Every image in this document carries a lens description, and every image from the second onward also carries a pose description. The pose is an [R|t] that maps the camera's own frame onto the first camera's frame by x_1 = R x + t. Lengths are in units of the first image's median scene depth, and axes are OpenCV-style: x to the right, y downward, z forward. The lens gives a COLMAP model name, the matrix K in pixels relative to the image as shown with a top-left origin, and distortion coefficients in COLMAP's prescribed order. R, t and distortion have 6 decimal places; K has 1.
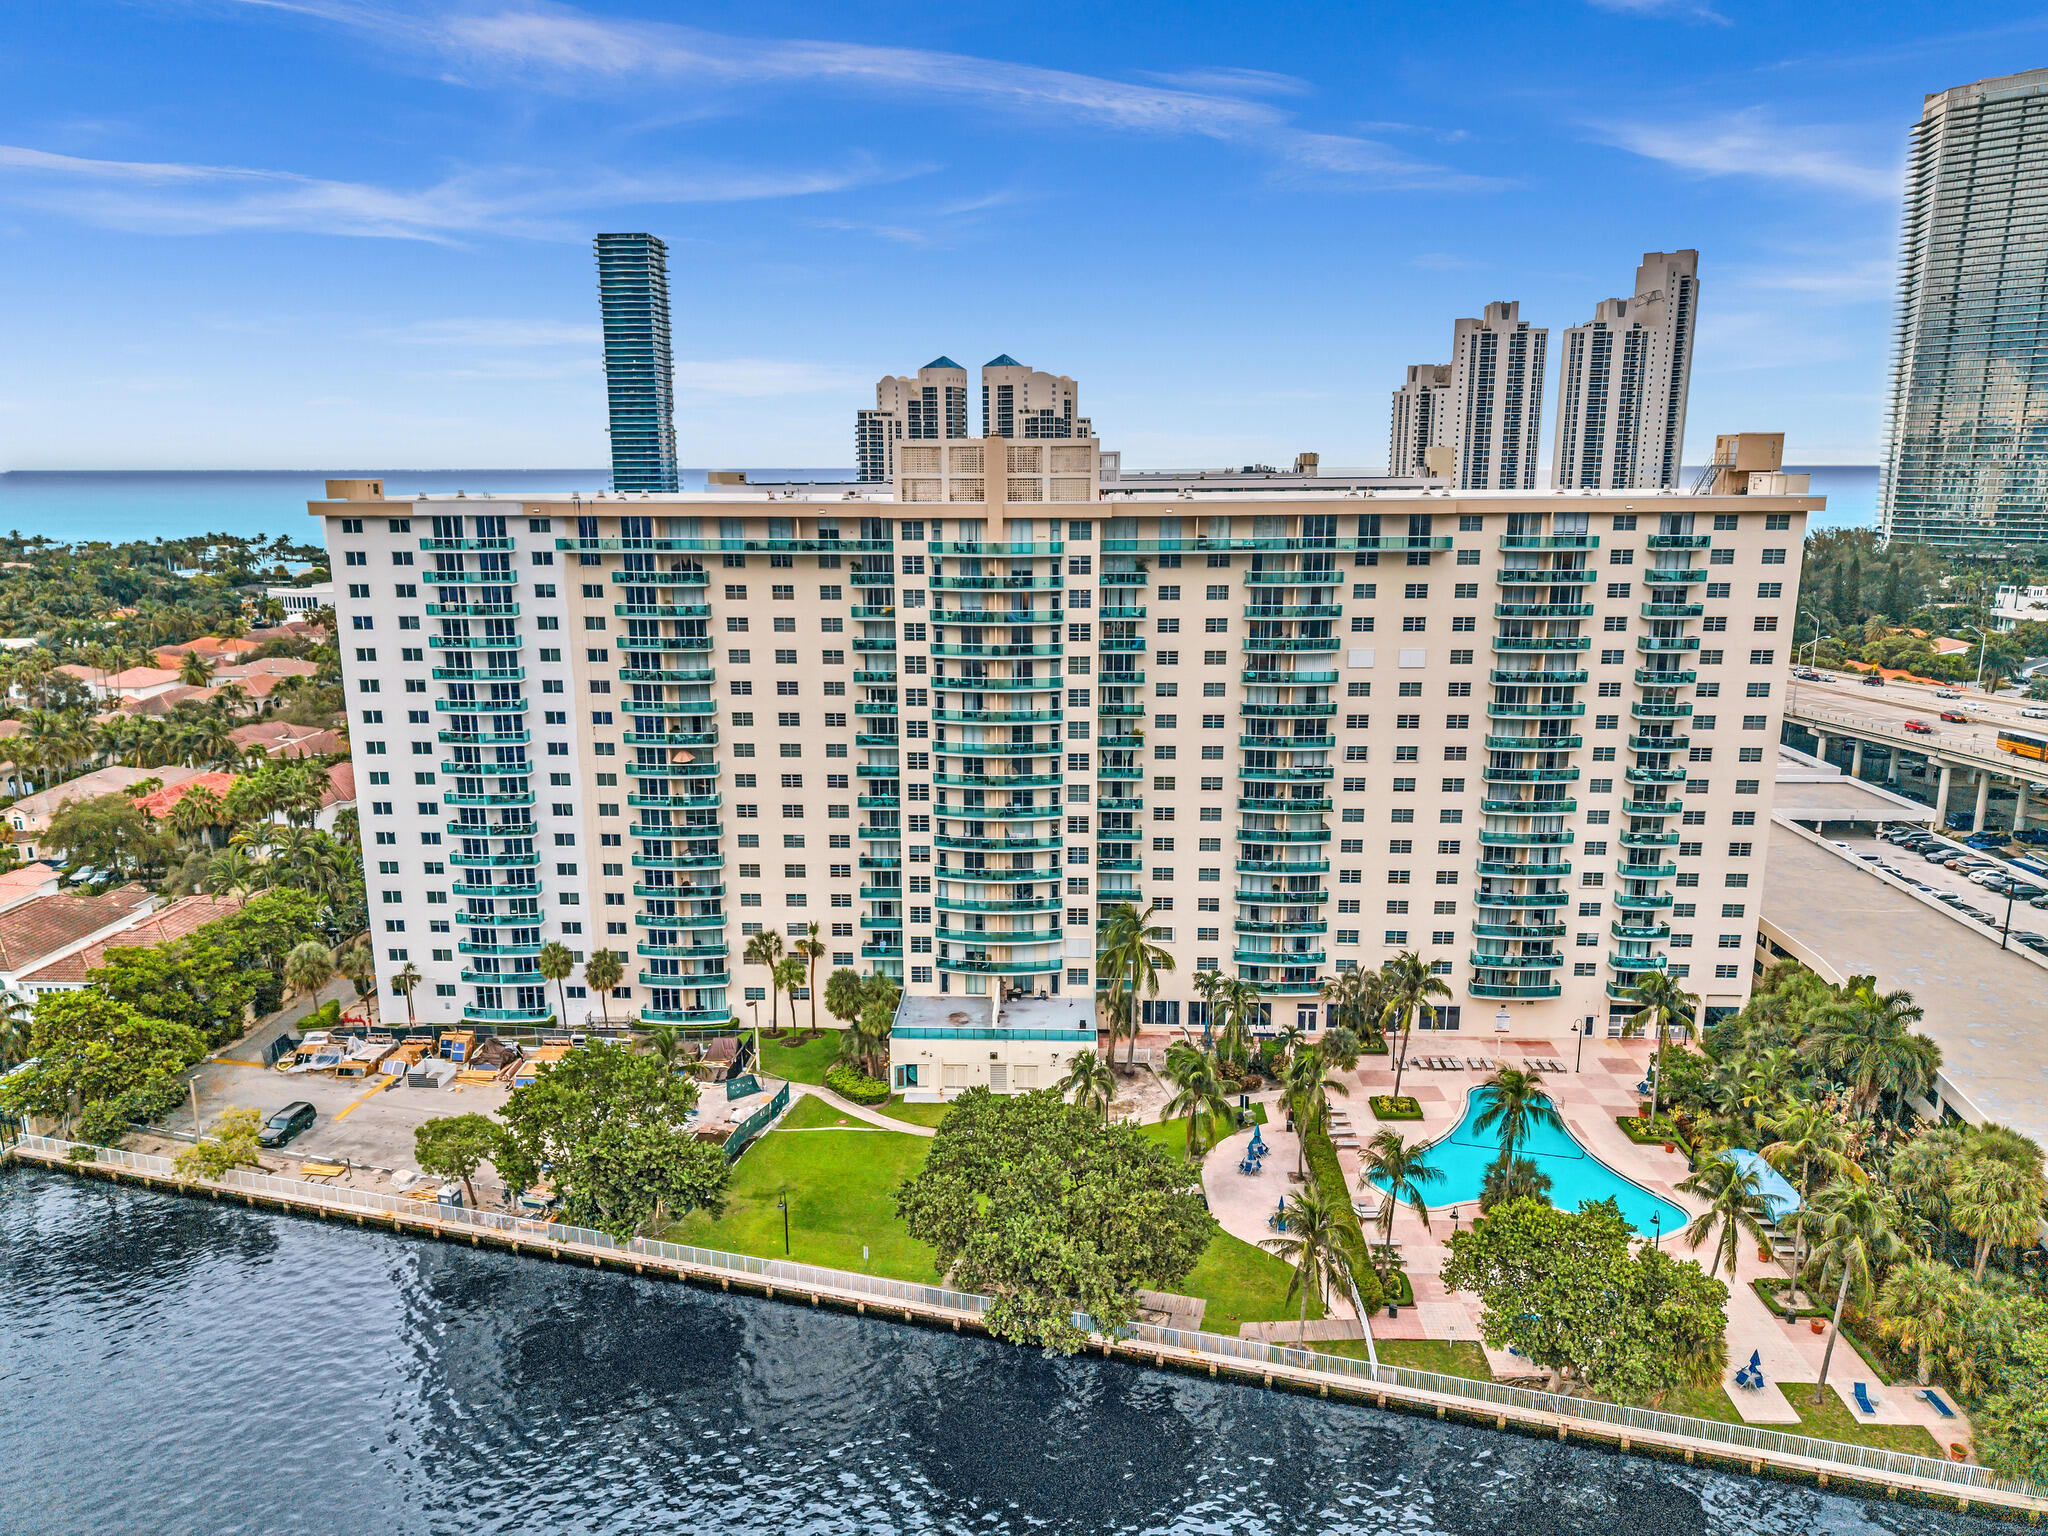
lens RADIAL K [[1418.5, 0, 1024.0], [0, 1418.5, 764.8], [0, 0, 1]] dist [0.003765, 0.004714]
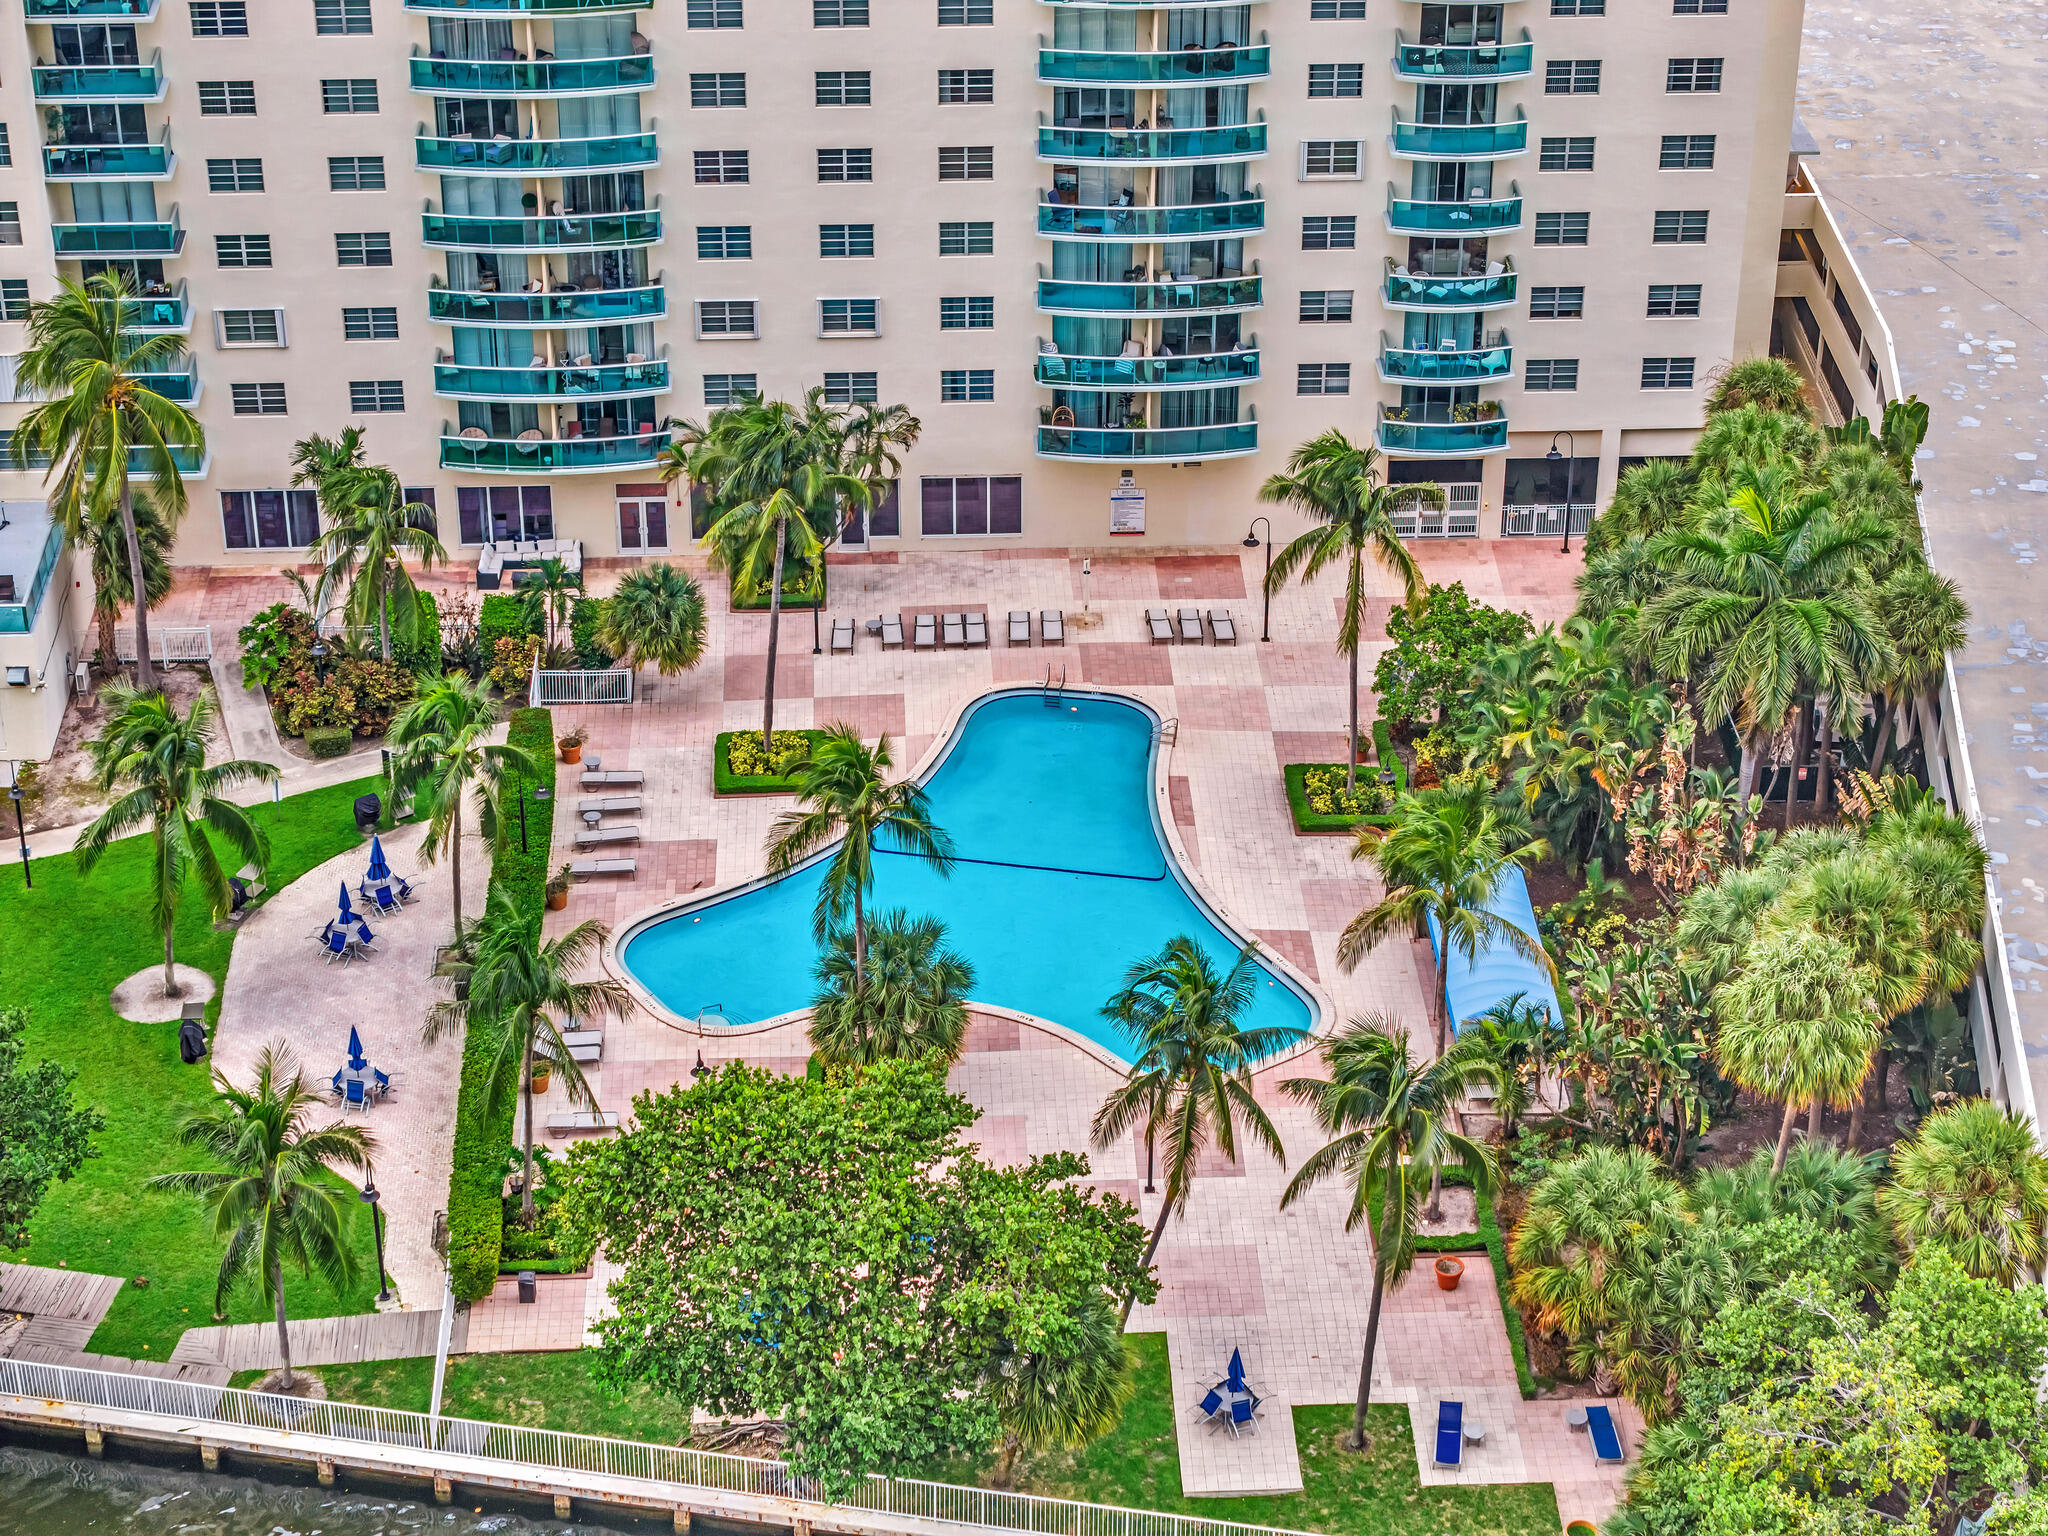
lens RADIAL K [[4127.1, 0, 1025.1], [0, 4127.1, 769.5], [0, 0, 1]] dist [0.037939, 0.000000]
pose [[0.996891, -0.041169, 0.067178, 0.231986], [0.017825, 0.948367, 0.316674, -0.123244], [-0.076747, -0.314493, 0.946152, -0.130857]]
